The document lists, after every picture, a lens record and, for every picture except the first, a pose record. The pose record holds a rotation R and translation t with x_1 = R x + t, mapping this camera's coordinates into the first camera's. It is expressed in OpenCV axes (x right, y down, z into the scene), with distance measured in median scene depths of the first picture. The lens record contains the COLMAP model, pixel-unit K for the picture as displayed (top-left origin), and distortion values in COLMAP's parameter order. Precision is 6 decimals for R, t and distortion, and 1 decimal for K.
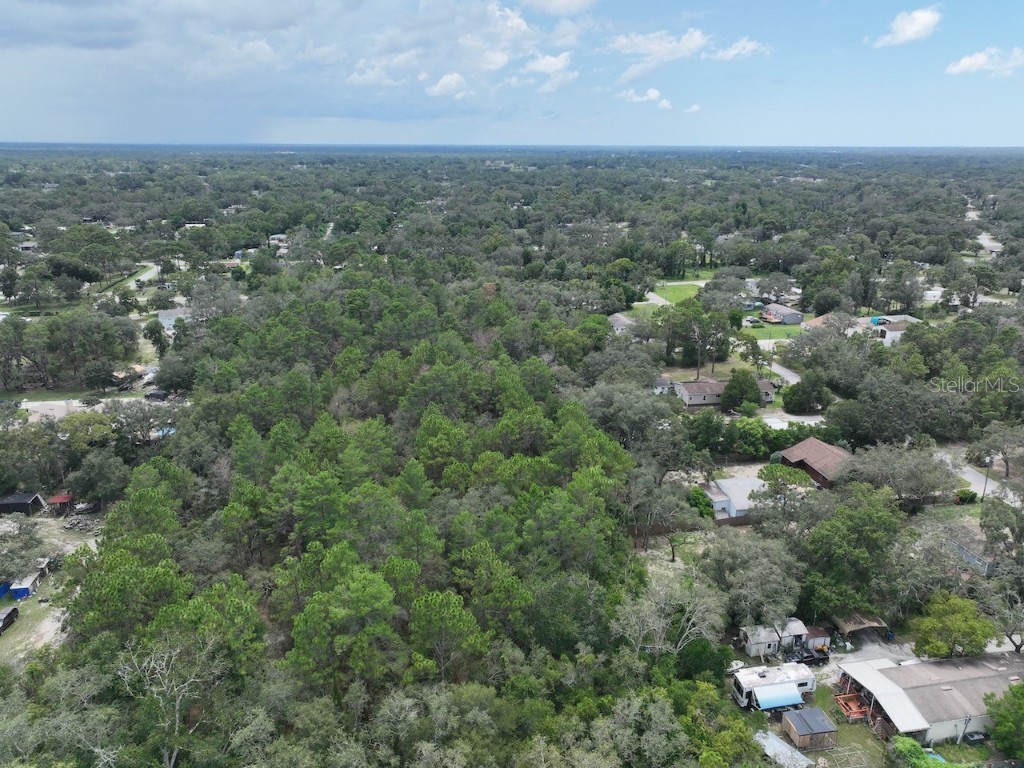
lens RADIAL K [[712.5, 0, 508.9], [0, 712.5, 387.2], [0, 0, 1]] dist [-0.000280, 0.016625]
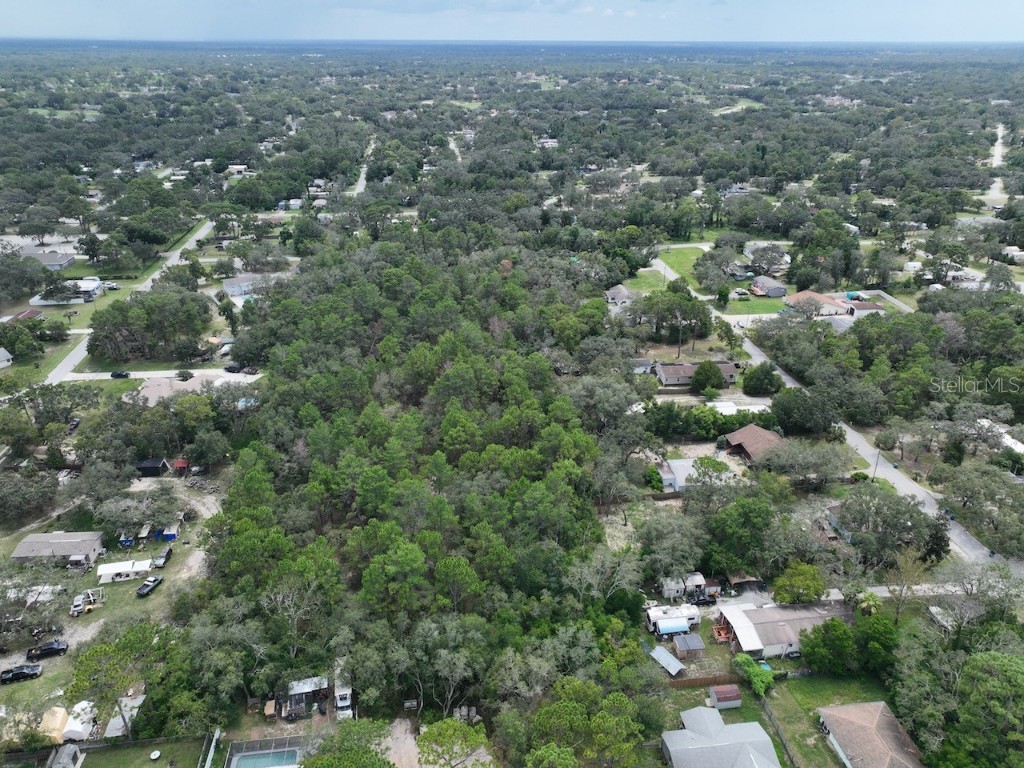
lens RADIAL K [[712.5, 0, 515.6], [0, 712.5, 382.1], [0, 0, 1]] dist [-0.000280, 0.016625]
pose [[0.999318, 0.024773, -0.027395, 0.038927], [-0.021261, 0.992328, 0.121790, -0.155783], [0.030202, -0.121125, 0.992178, -0.273853]]
